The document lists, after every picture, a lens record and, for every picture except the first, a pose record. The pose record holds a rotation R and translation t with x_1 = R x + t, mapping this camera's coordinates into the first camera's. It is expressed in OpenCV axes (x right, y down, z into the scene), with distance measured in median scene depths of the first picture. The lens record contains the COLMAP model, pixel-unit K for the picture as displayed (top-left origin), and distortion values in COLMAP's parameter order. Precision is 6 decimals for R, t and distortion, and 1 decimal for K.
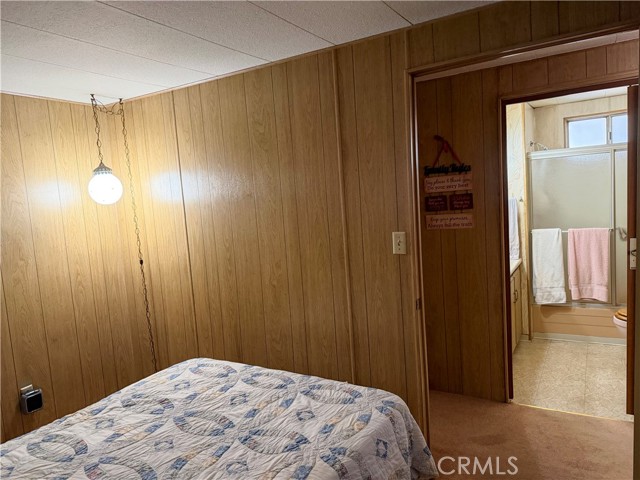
lens RADIAL K [[447.9, 0, 321.7], [0, 447.9, 242.0], [0, 0, 1]] dist [0.068661, -0.083881]
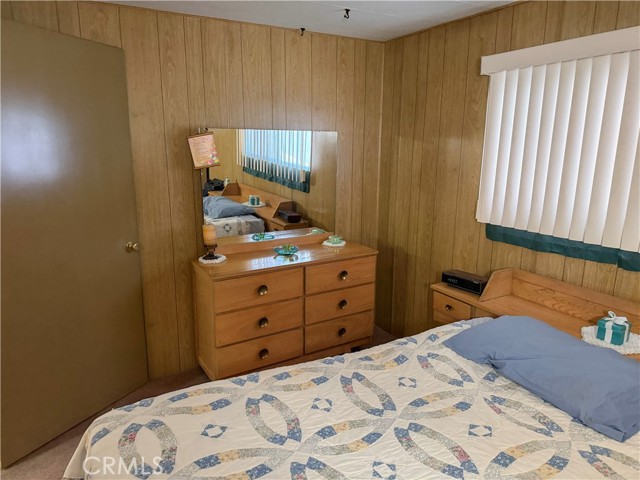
lens RADIAL K [[454.1, 0, 320.4], [0, 454.1, 241.6], [0, 0, 1]] dist [0.063650, -0.092523]
pose [[-0.872544, -0.046657, 0.486303, -0.386352], [0.099178, 0.957784, 0.269839, -0.089509], [-0.478363, 0.283677, -0.831081, 1.004244]]
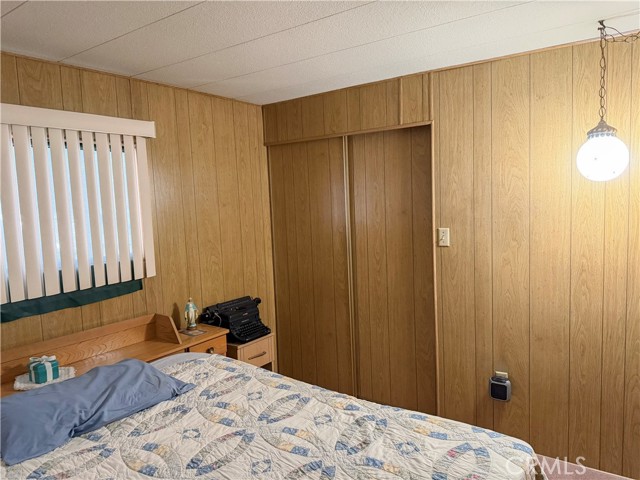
lens RADIAL K [[447.9, 0, 321.7], [0, 447.9, 242.0], [0, 0, 1]] dist [0.068661, -0.083881]
pose [[-0.069556, 0.167028, -0.983496, 0.291075], [-0.059370, 0.983443, 0.171218, -0.098781], [0.995810, 0.070299, -0.058488, 0.722545]]
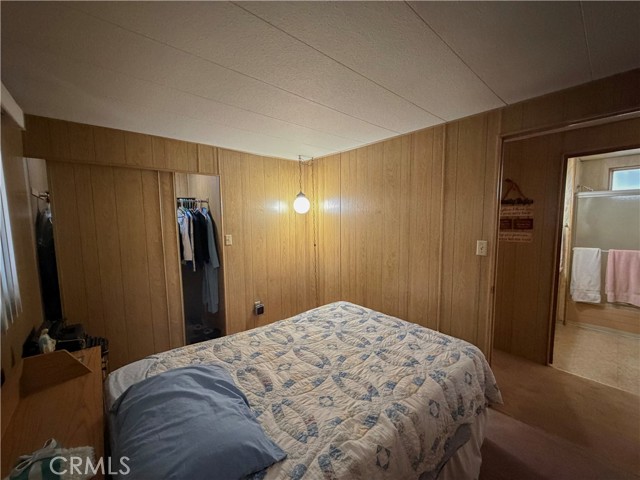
lens RADIAL K [[255.5, 0, 320.0], [0, 255.5, 240.0], [0, 0, 1]] dist [-0.001802, 0.005805]
pose [[0.950375, 0.084463, -0.299422, -0.079249], [-0.084484, 0.996341, 0.012900, 0.009395], [0.299416, 0.013037, 0.954034, 0.003208]]
